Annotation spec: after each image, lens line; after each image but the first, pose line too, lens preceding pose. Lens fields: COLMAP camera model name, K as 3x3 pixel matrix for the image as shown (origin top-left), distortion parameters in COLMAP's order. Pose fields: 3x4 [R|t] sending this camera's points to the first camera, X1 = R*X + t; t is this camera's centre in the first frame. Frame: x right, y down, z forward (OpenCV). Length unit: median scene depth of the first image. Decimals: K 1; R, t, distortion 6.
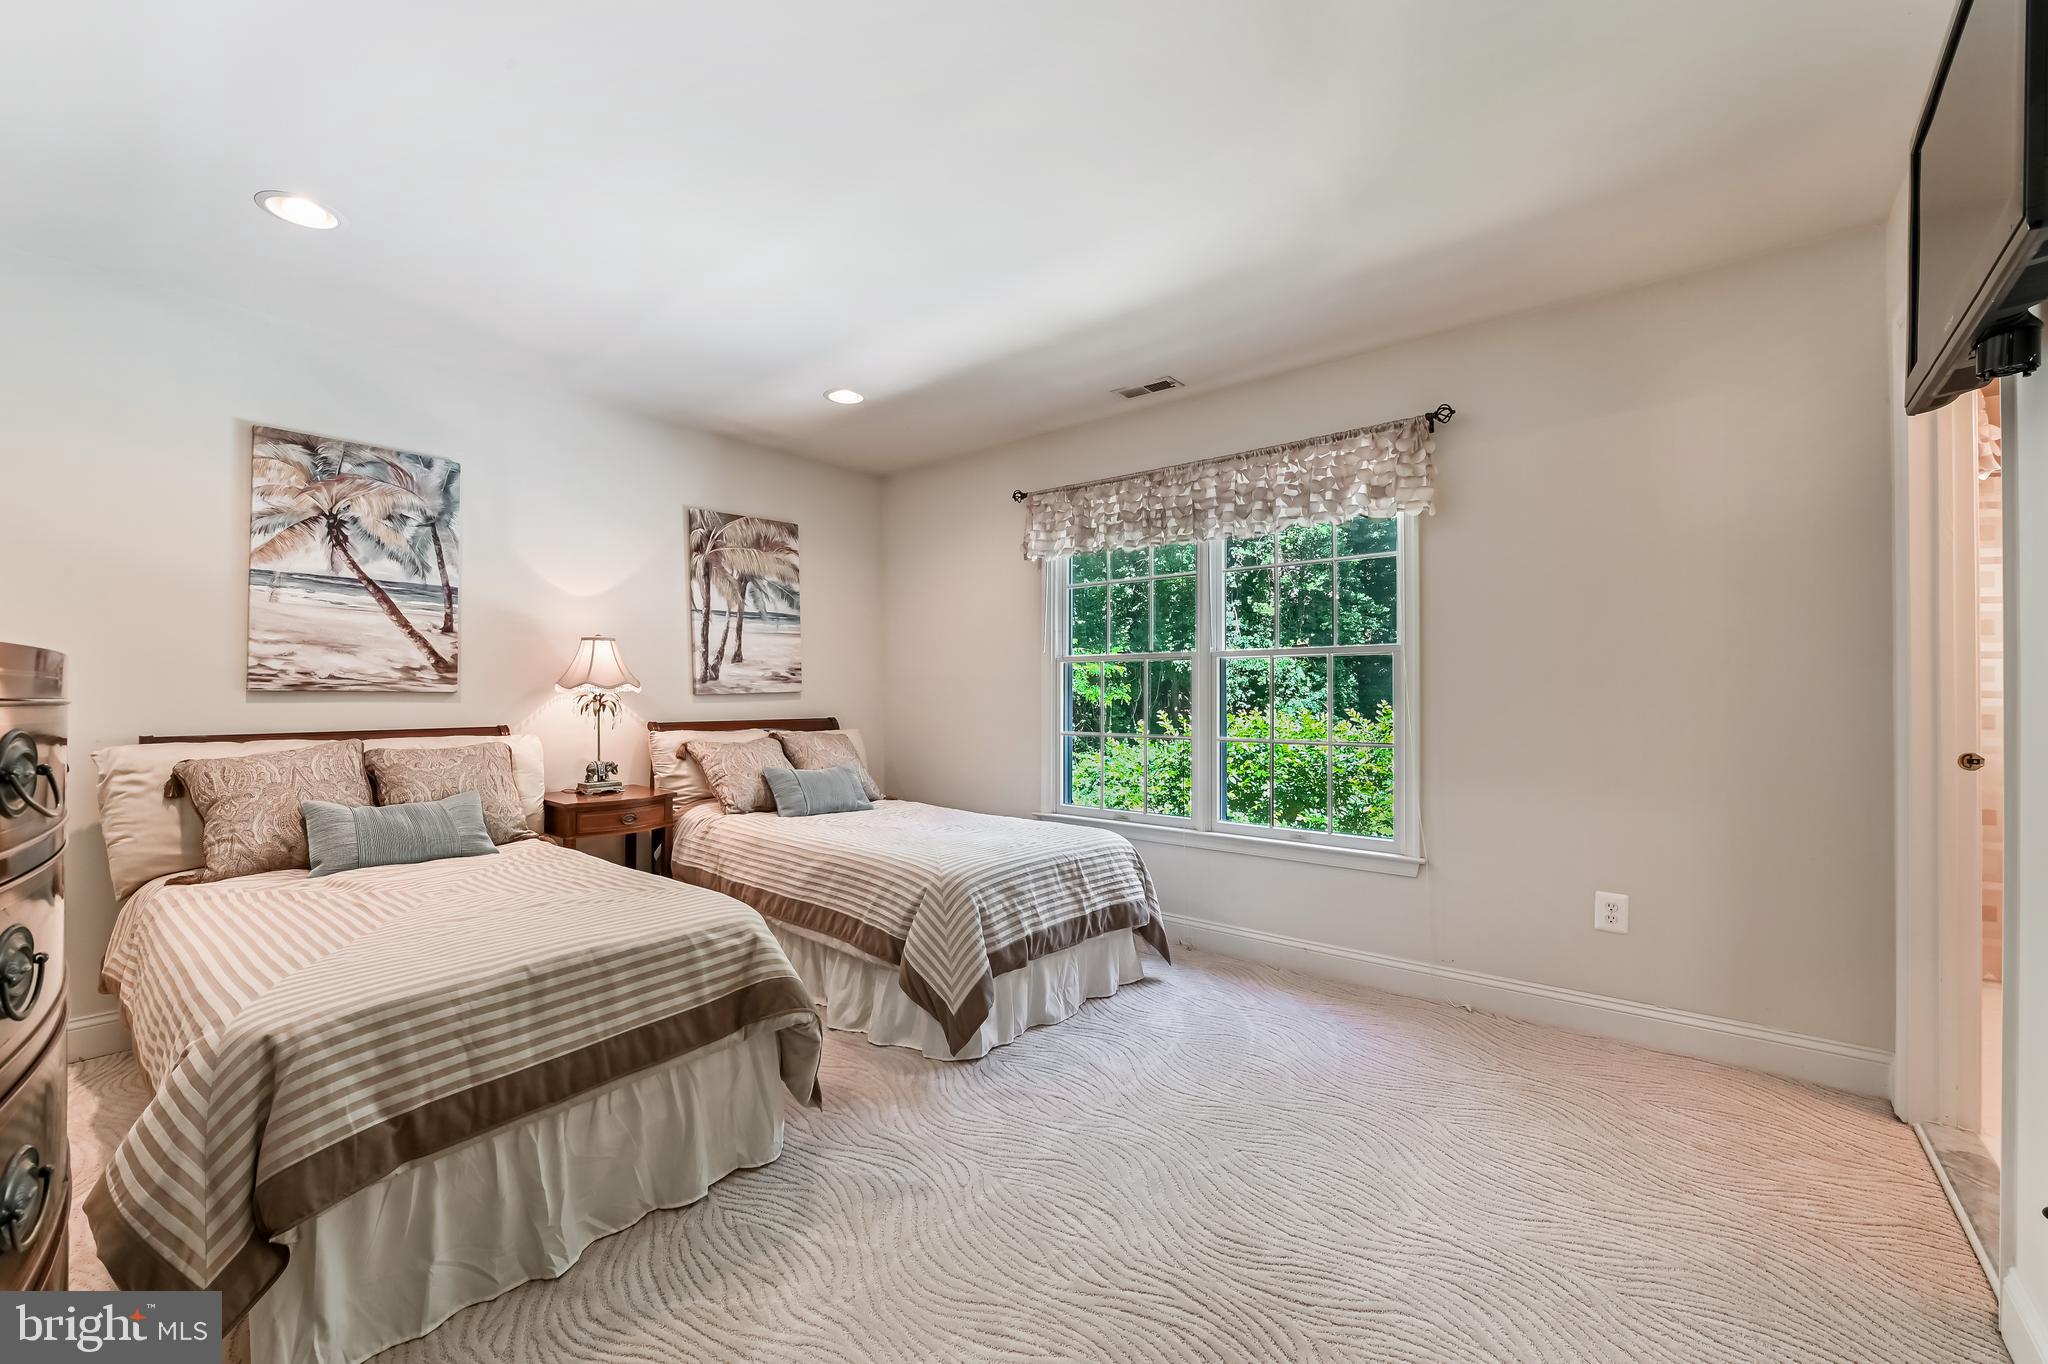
lens RADIAL K [[813.4, 0, 1022.9], [0, 813.4, 688.6], [0, 0, 1]] dist [-0.003730, -0.000585]
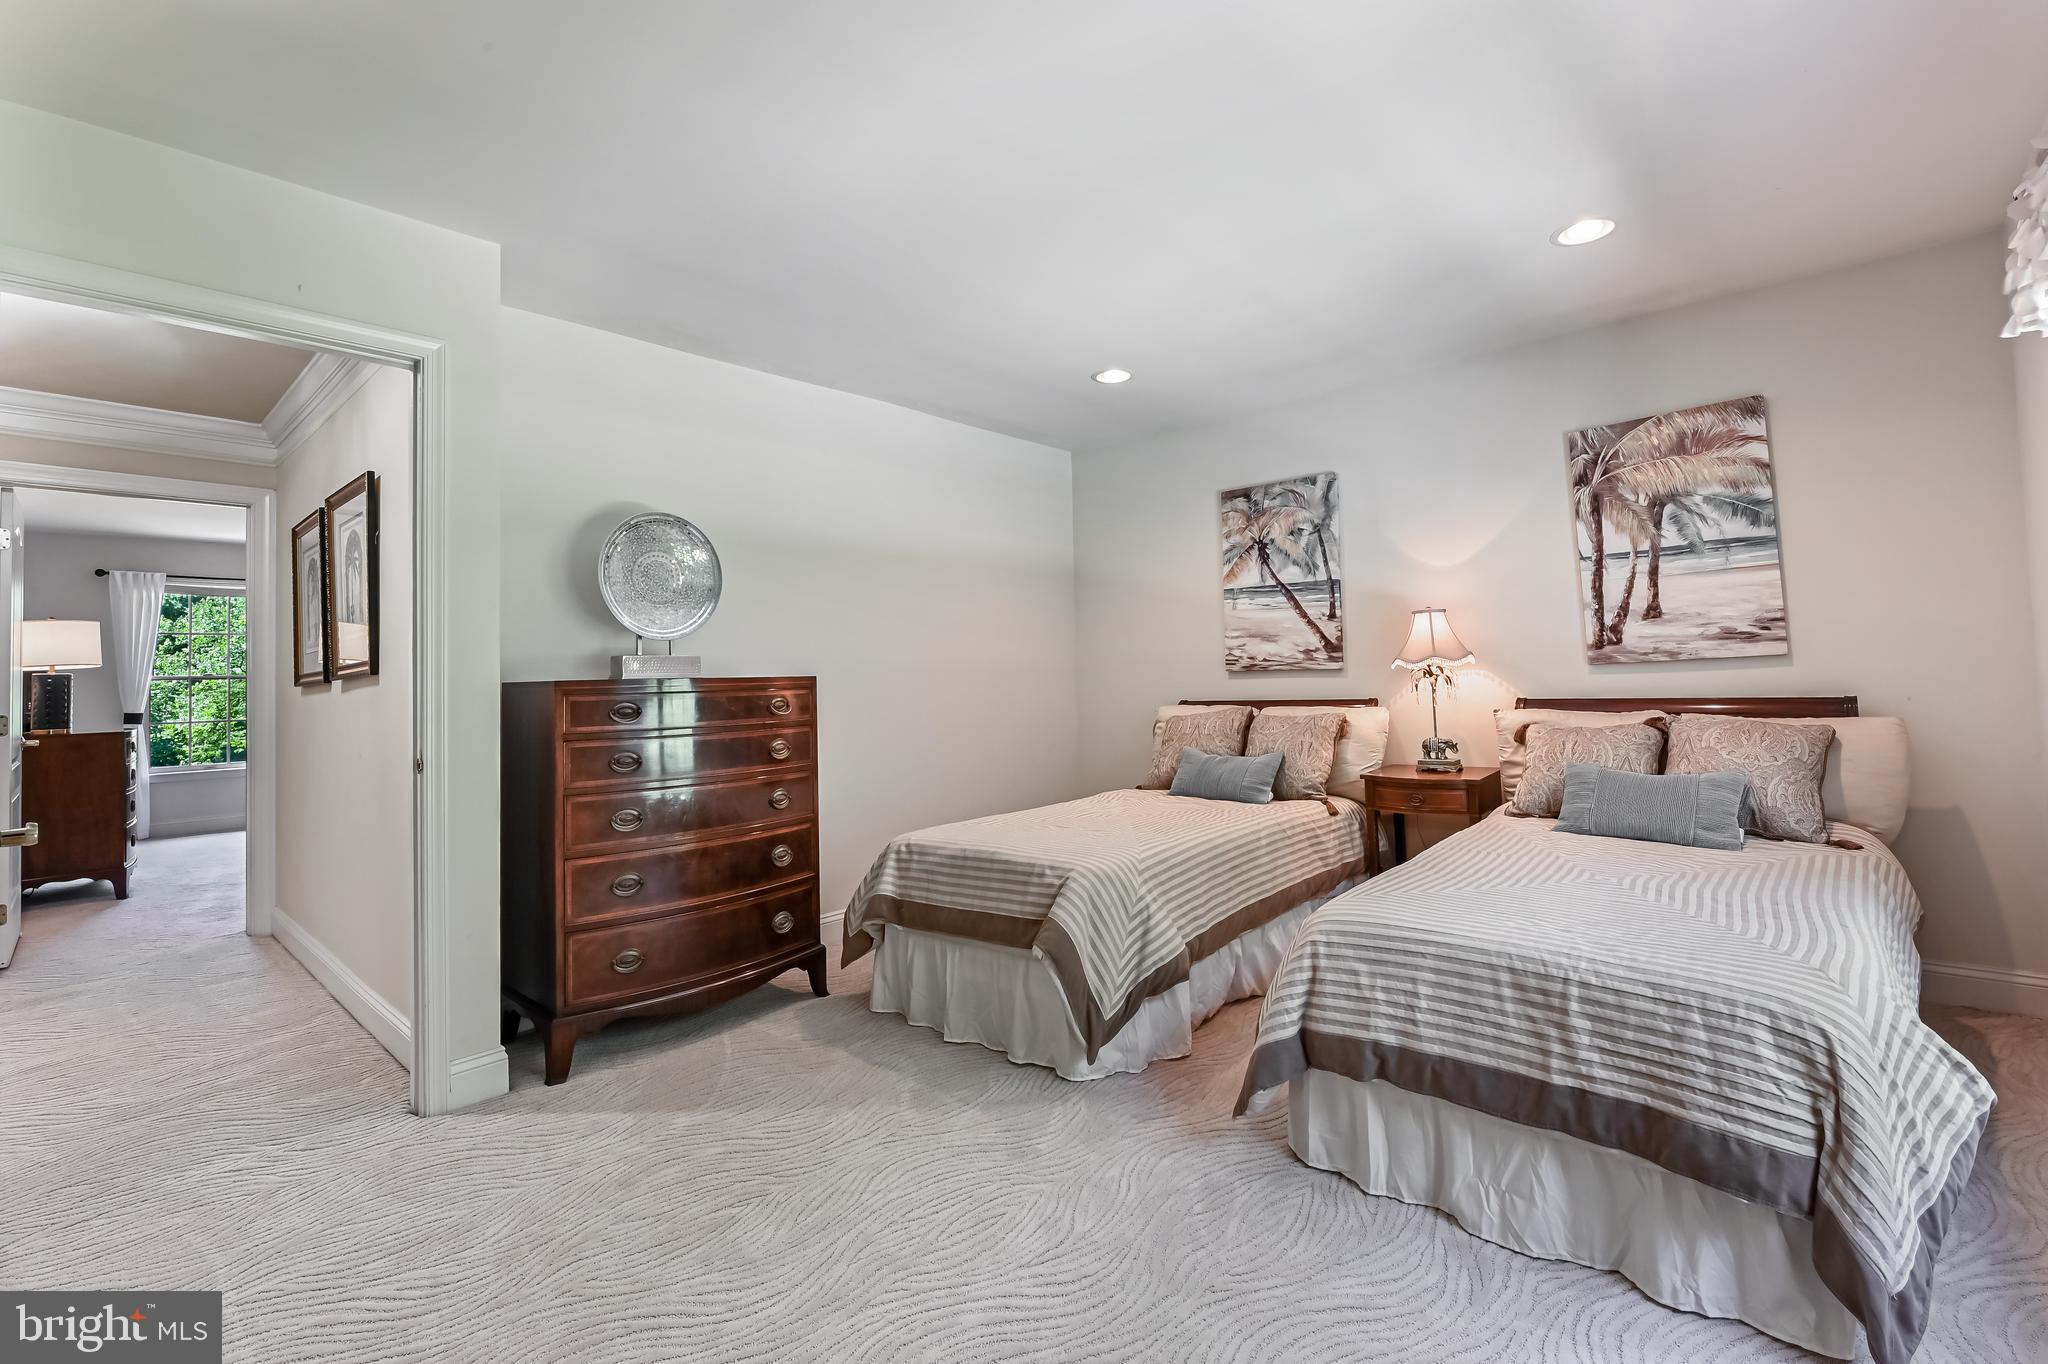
lens RADIAL K [[863.1, 0, 1010.6], [0, 863.1, 646.9], [0, 0, 1]] dist [-0.008990, 0.000122]
pose [[-0.029999, -0.036059, -0.998899, 0.549976], [0.034465, 0.998718, -0.037088, 0.002401], [0.998956, -0.035539, -0.028717, 0.564503]]
